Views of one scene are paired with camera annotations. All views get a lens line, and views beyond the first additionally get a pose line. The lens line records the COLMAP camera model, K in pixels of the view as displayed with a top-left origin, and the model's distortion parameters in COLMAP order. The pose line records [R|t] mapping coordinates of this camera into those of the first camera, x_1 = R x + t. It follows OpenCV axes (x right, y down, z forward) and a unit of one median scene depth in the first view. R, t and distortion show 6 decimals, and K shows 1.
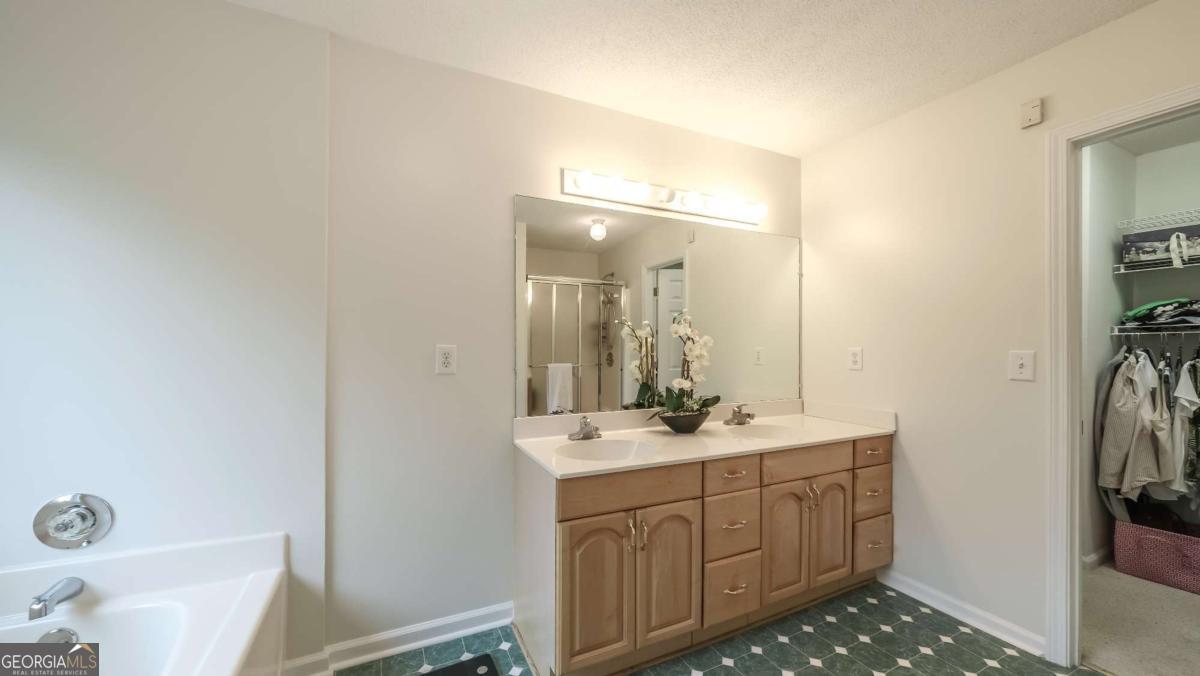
lens RADIAL K [[418.8, 0, 591.6], [0, 418.8, 350.4], [0, 0, 1]] dist [-0.002471, -0.000282]
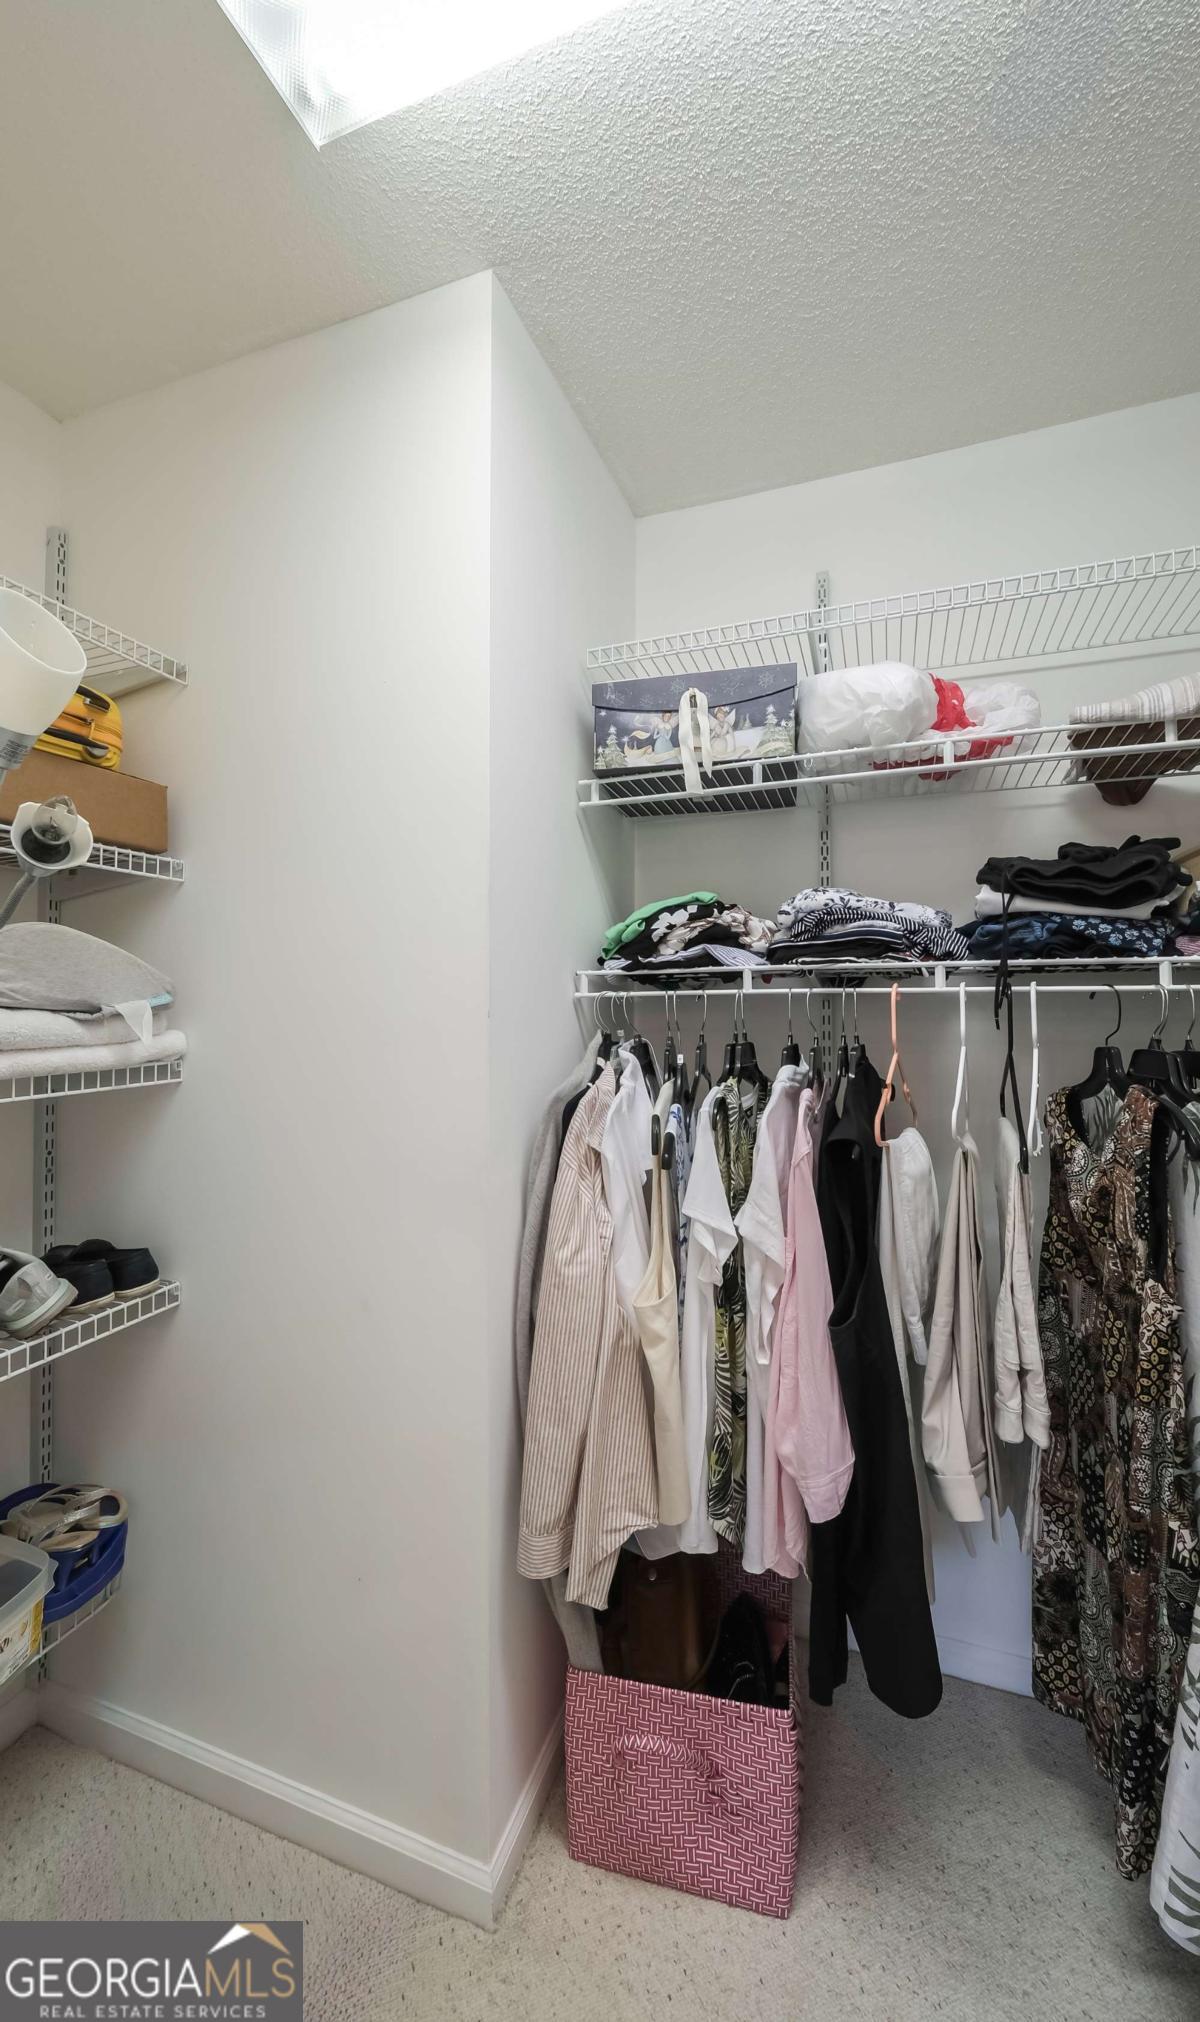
lens RADIAL K [[786.3, 0, 605.6], [0, 786.3, 998.5], [0, 0, 1]] dist [0.012556, -0.000019]
pose [[0.708078, -0.000589, 0.706134, 0.910663], [0.011858, 0.999869, -0.011057, -0.031692], [-0.706035, 0.016202, 0.707992, 0.605678]]
